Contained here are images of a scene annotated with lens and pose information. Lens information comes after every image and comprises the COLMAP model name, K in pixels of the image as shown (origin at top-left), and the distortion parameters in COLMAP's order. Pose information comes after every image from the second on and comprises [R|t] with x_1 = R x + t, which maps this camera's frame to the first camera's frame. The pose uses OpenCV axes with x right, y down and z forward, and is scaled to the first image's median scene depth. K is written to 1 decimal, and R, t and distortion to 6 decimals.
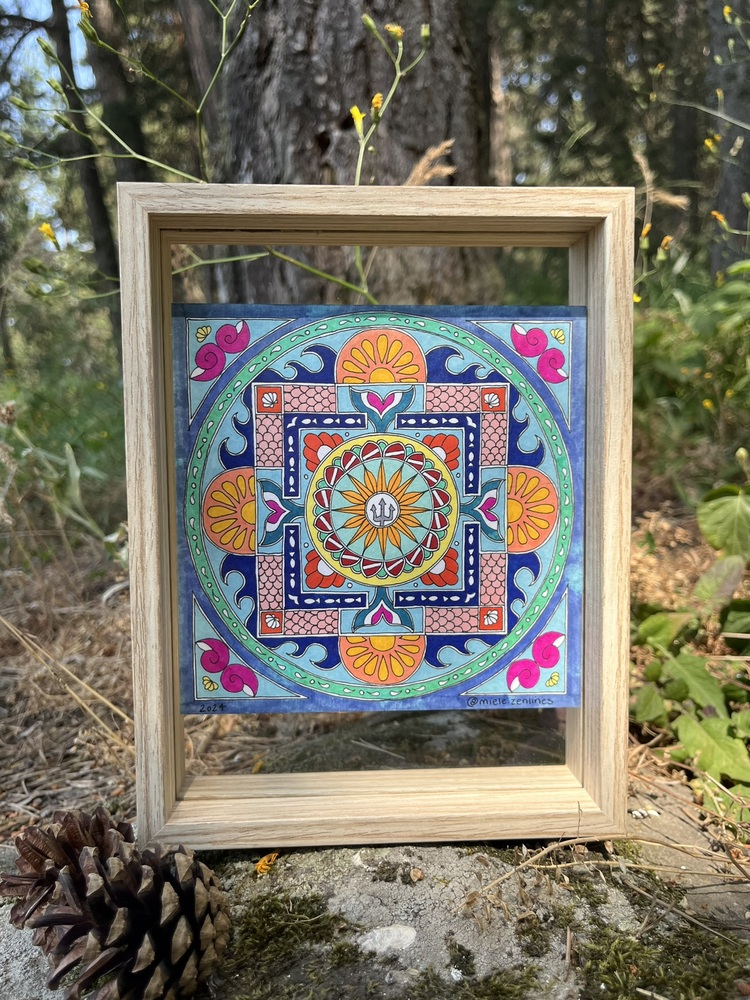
lens RADIAL K [[776.1, 0, 365.6], [0, 776.1, 504.7], [0, 0, 1]] dist [0.071905, -0.126294]
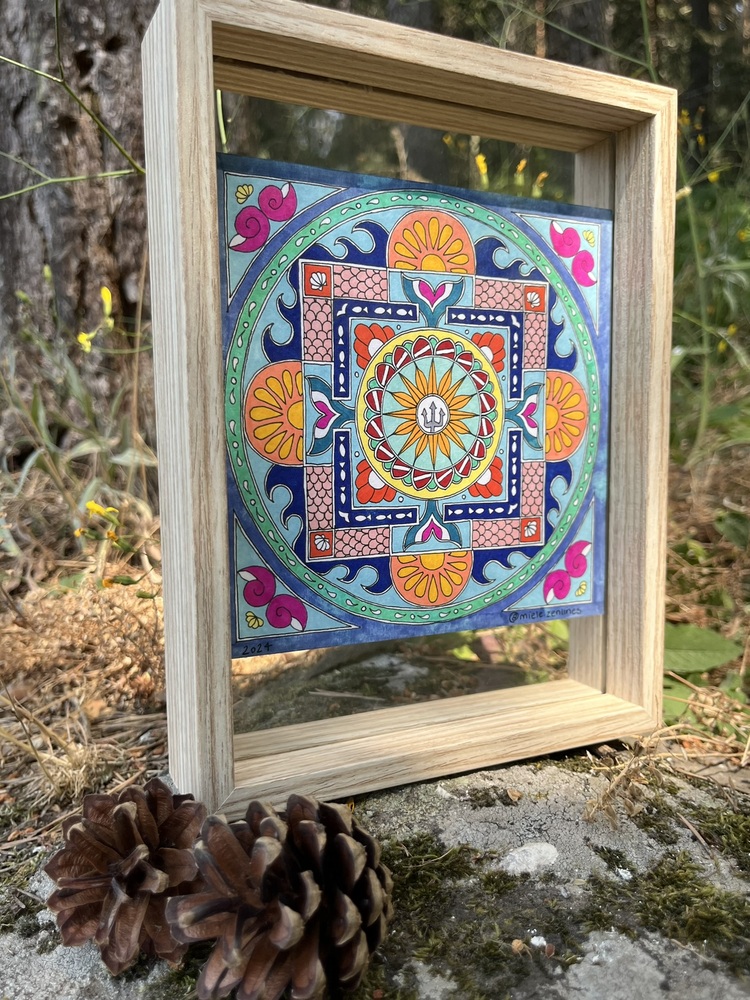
lens RADIAL K [[791.1, 0, 350.9], [0, 791.1, 516.3], [0, 0, 1]] dist [0.043538, -0.090628]
pose [[0.930232, -0.037610, 0.365039, -0.408198], [0.027705, 0.999093, 0.032335, 0.092826], [-0.365924, -0.019966, 0.930431, 0.172093]]
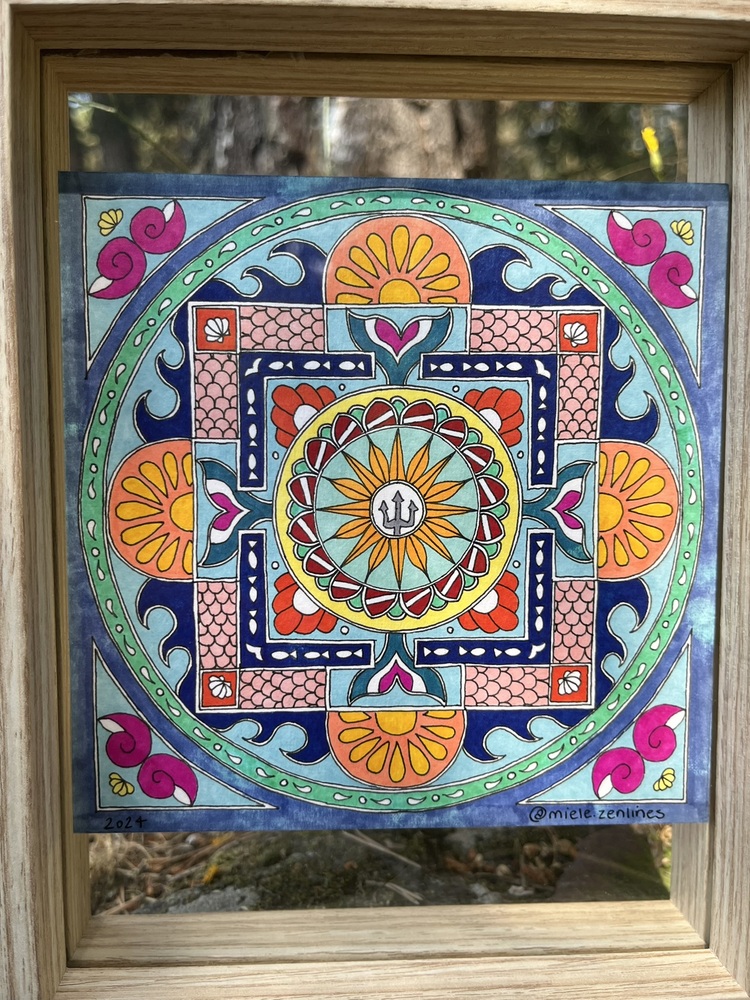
lens RADIAL K [[790.8, 0, 347.9], [0, 790.8, 507.4], [0, 0, 1]] dist [0.036466, -0.095253]
pose [[0.999944, 0.006740, -0.008196, -0.013315], [-0.006733, 0.999977, 0.000880, 0.004638], [0.008202, -0.000825, 0.999966, 0.364857]]
